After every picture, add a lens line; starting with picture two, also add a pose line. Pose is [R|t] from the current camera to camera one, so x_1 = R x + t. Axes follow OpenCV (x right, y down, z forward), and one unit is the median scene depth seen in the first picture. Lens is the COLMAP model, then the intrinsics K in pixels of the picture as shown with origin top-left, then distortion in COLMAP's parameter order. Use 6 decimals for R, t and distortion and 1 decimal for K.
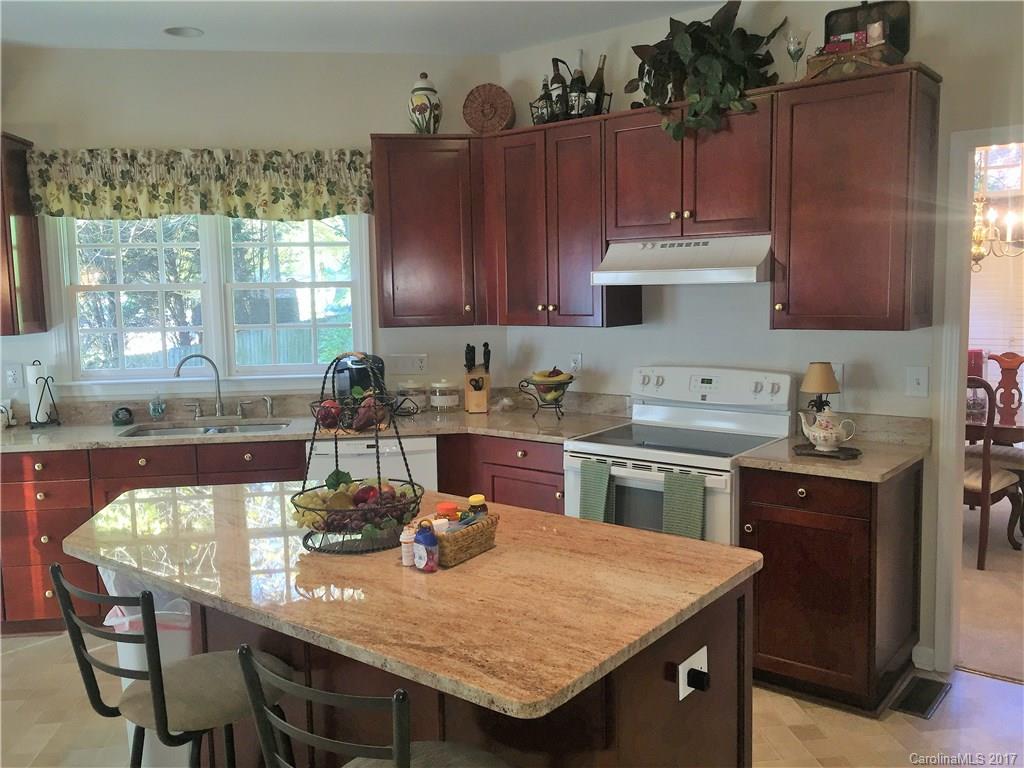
lens RADIAL K [[872.9, 0, 514.2], [0, 872.9, 381.2], [0, 0, 1]] dist [0.067745, -0.093961]
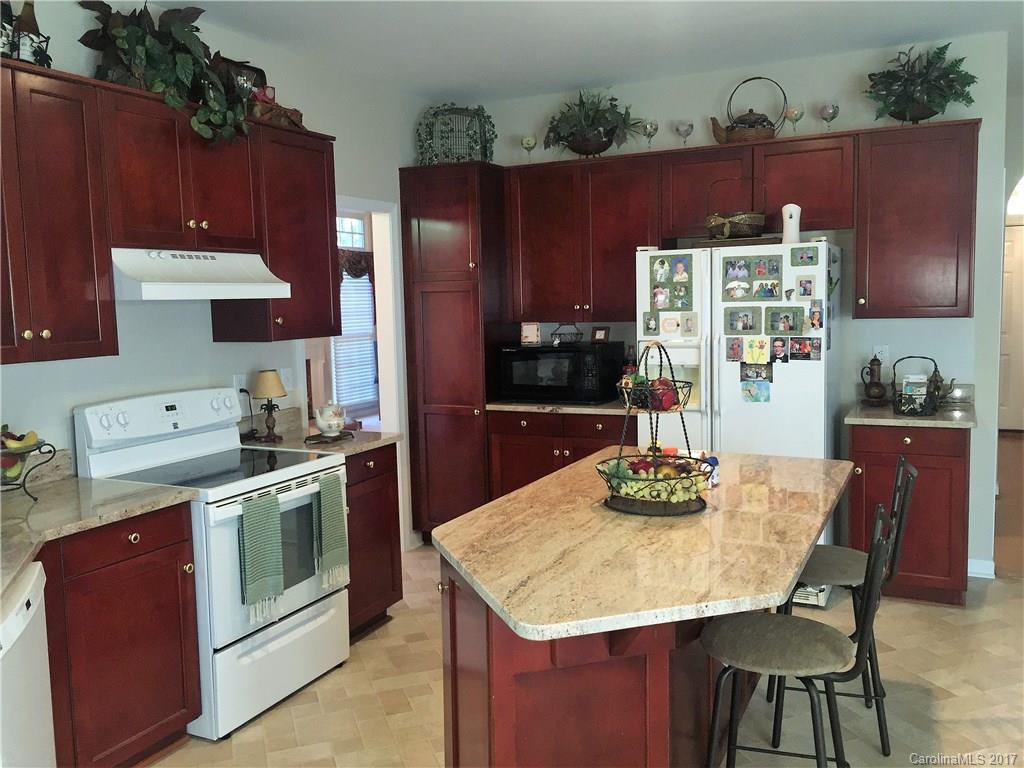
lens RADIAL K [[872.9, 0, 513.7], [0, 872.9, 382.8], [0, 0, 1]] dist [0.067745, -0.093961]
pose [[-0.224796, -0.068306, 0.972009, -0.702417], [0.133141, 0.986031, 0.100083, -0.065744], [-0.965267, 0.151913, -0.212562, 0.796687]]
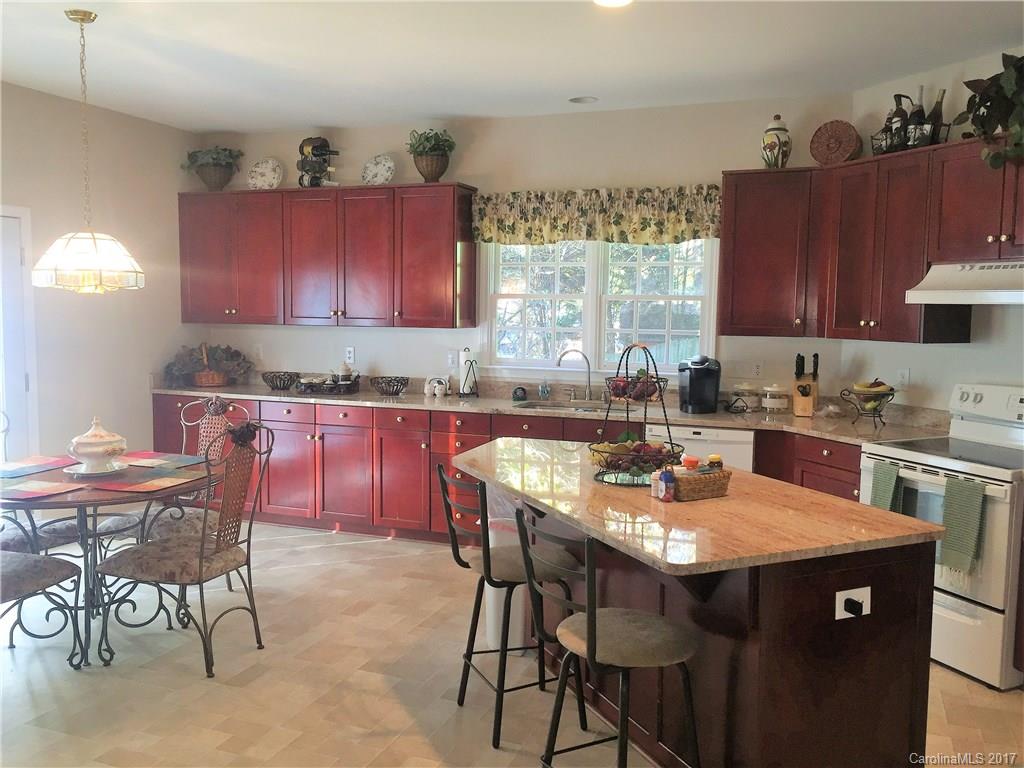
lens RADIAL K [[872.9, 0, 511.8], [0, 872.9, 385.0], [0, 0, 1]] dist [0.067745, -0.093961]
pose [[0.885223, 0.073058, -0.459394, 0.151182], [-0.079506, 0.996820, 0.005323, 0.021763], [0.458322, 0.031812, 0.888217, -0.172855]]
